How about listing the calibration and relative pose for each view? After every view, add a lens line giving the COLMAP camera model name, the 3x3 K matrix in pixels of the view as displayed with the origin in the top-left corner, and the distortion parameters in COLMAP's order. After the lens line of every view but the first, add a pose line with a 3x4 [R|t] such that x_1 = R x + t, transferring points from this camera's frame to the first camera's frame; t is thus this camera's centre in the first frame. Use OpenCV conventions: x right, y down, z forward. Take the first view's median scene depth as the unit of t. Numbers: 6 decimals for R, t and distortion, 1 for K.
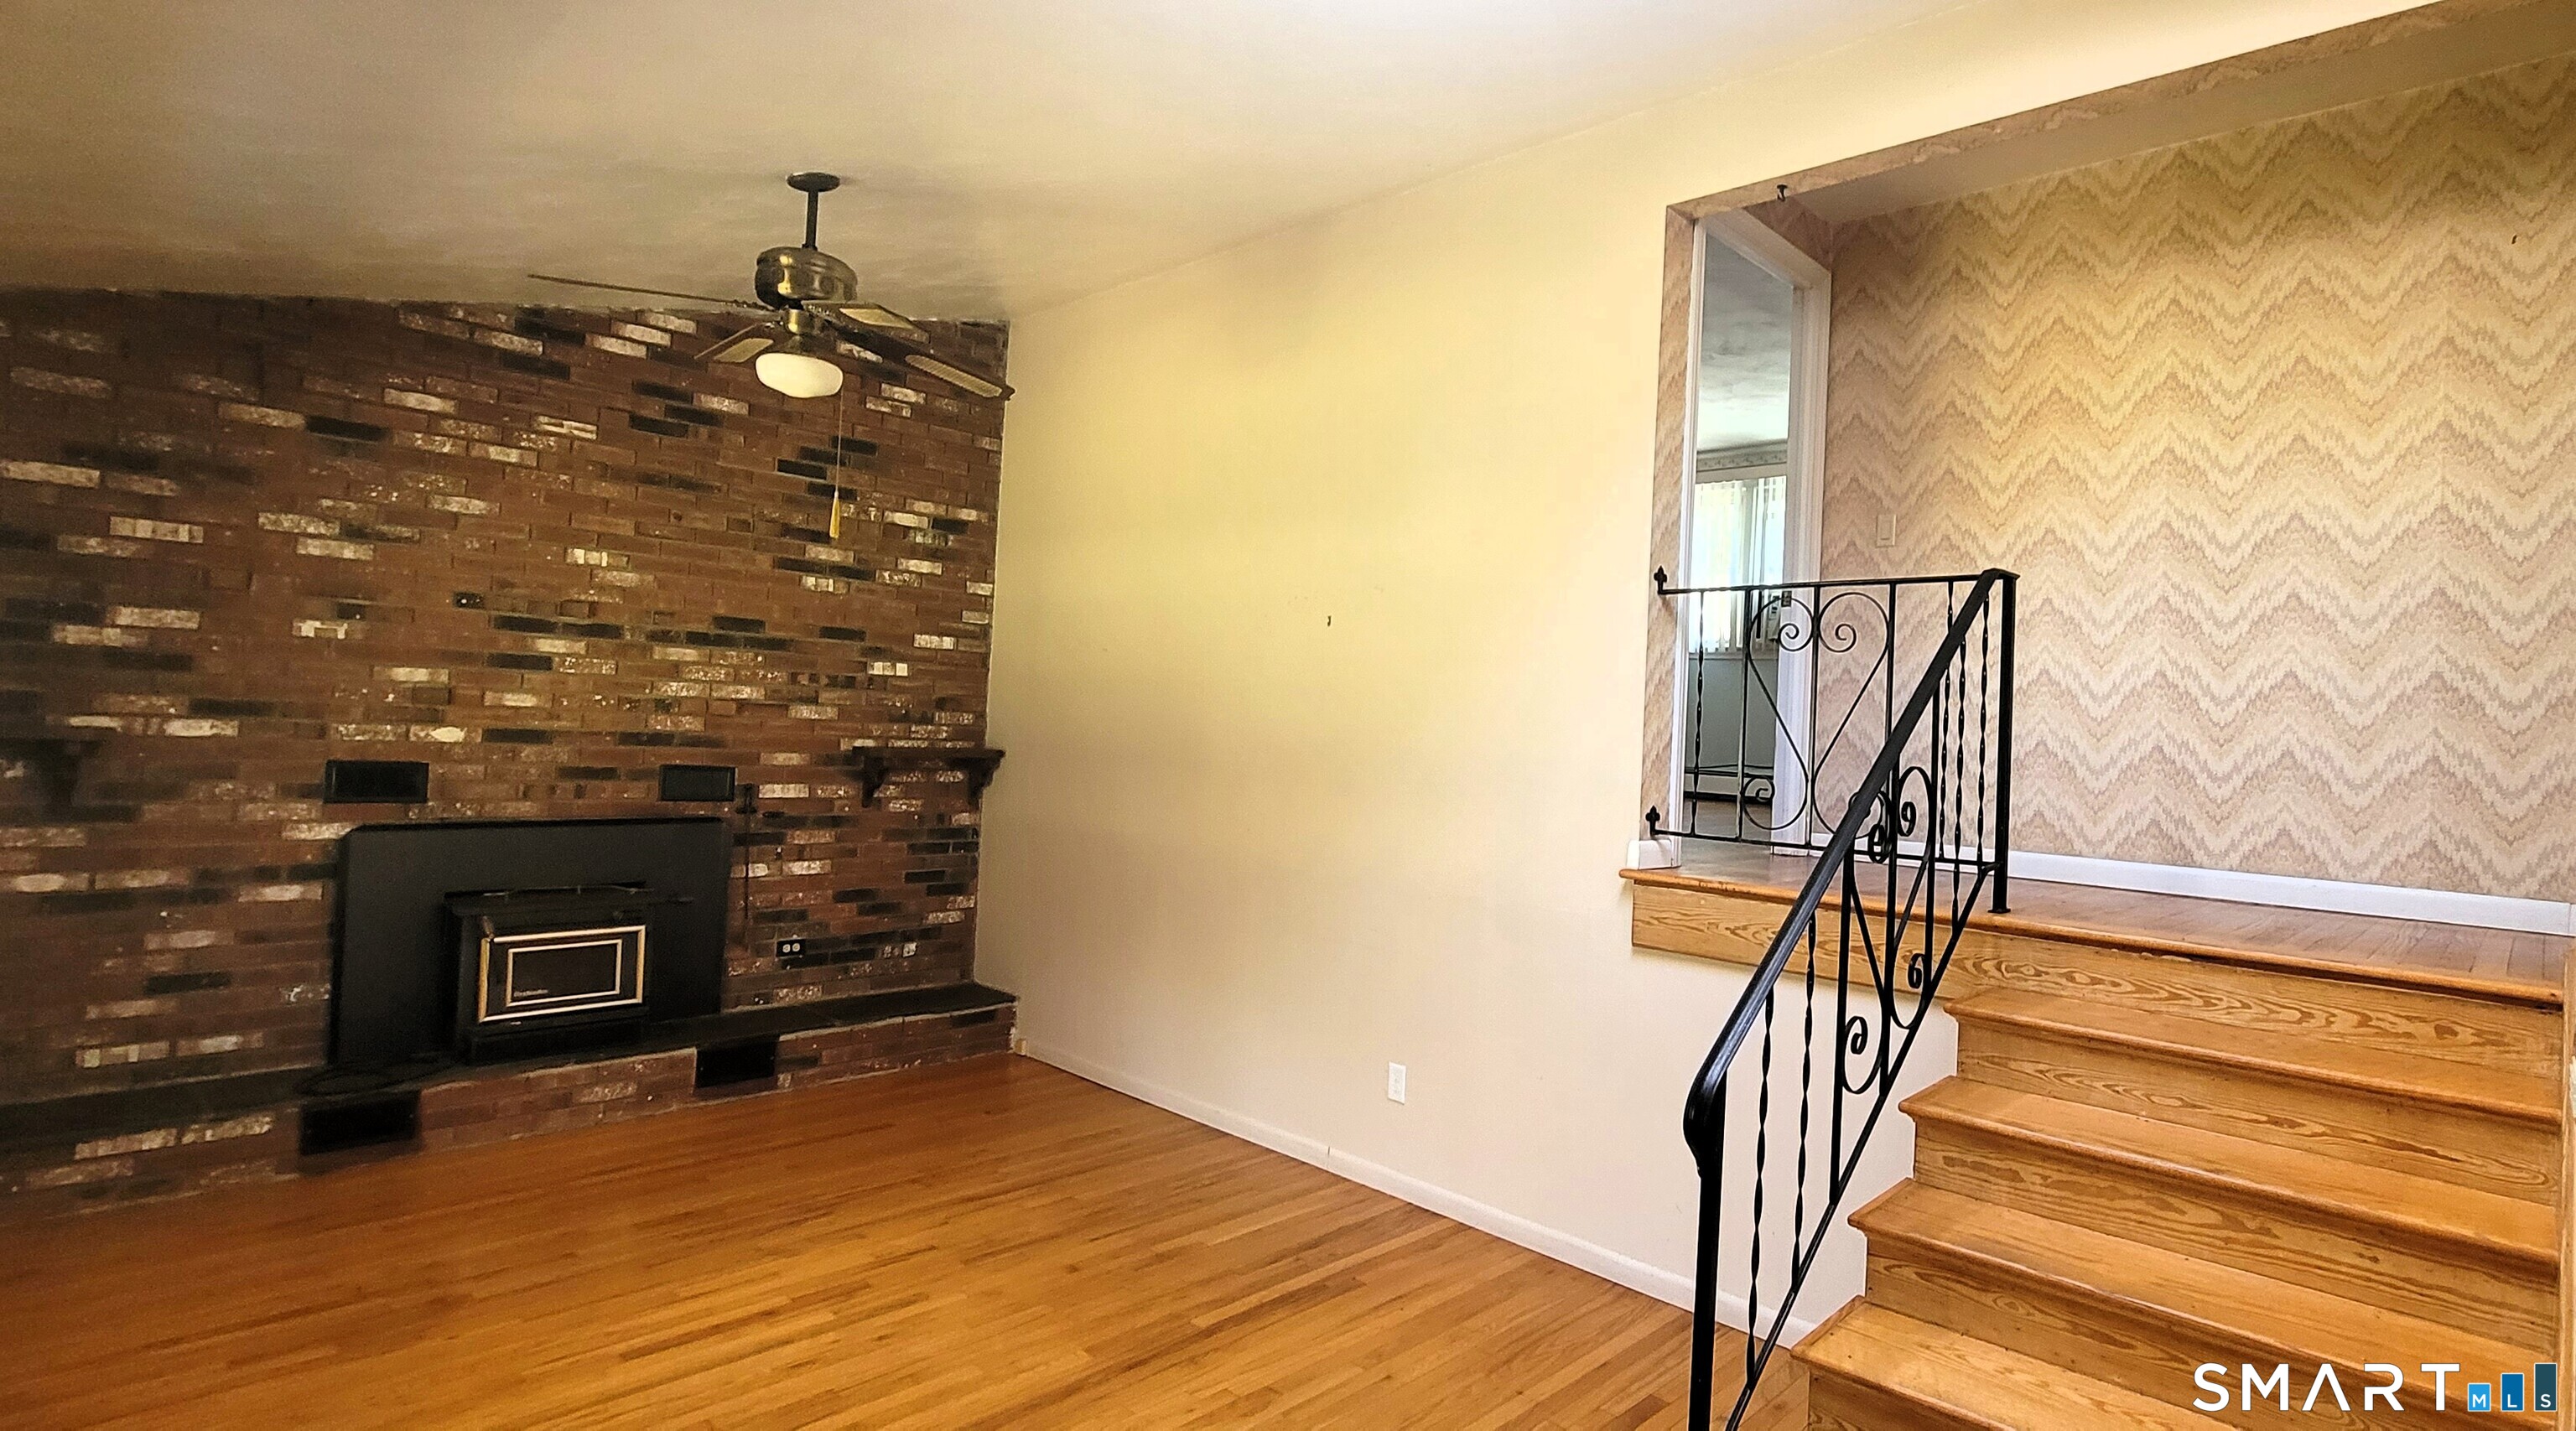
lens RADIAL K [[1271.3, 0, 1501.3], [0, 1271.3, 713.3], [0, 0, 1]] dist [0.000615, 0.001505]
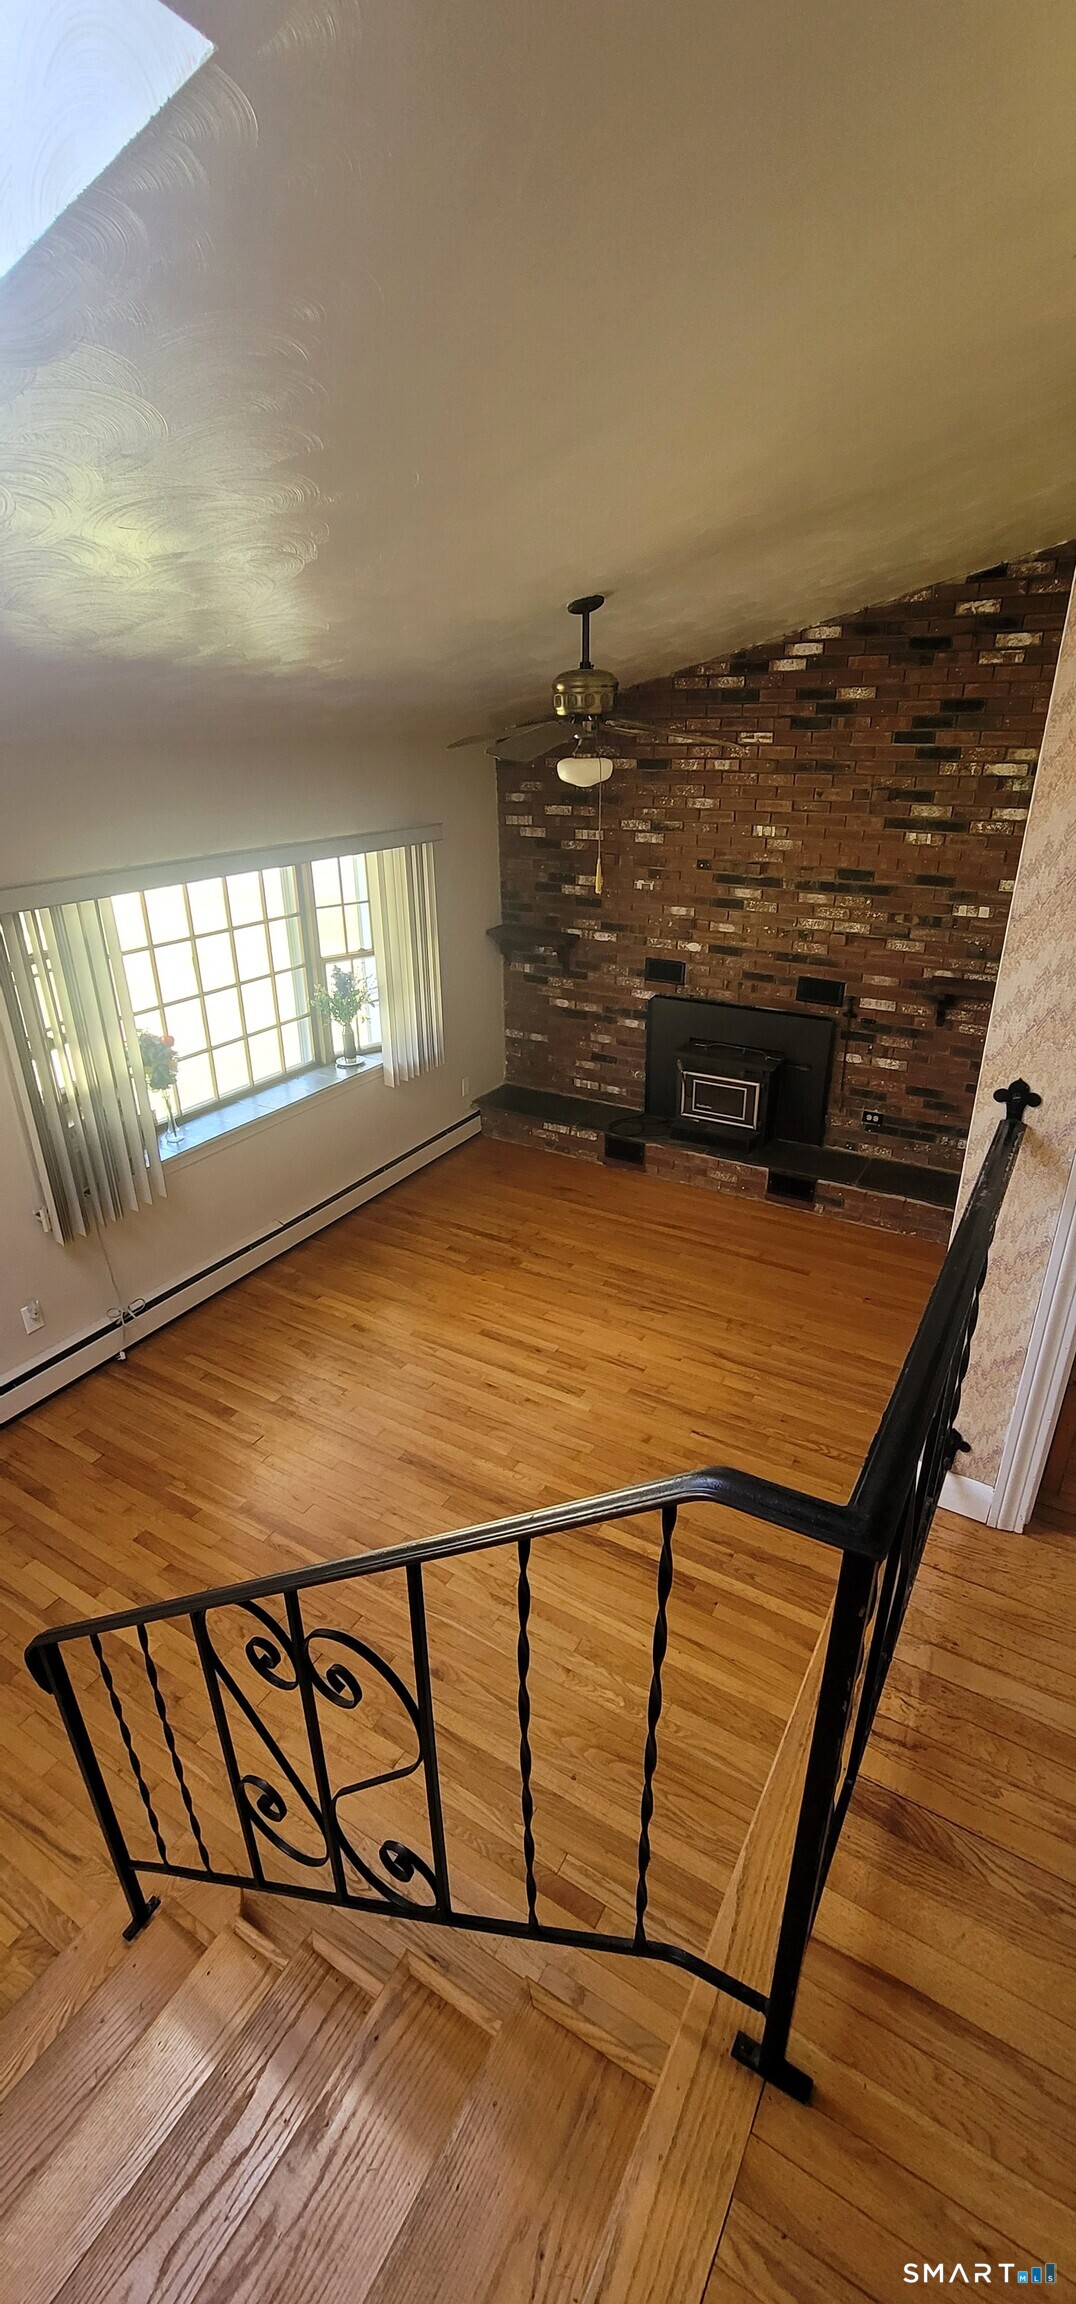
lens RADIAL K [[932.8, 0, 528.1], [0, 932.8, 1150.3], [0, 0, 1]] dist [-0.012269, 0.000336]
pose [[0.155396, 0.359906, -0.919956, 0.363068], [0.037264, 0.928471, 0.369532, -0.190490], [0.987149, -0.091705, 0.130869, 0.567854]]
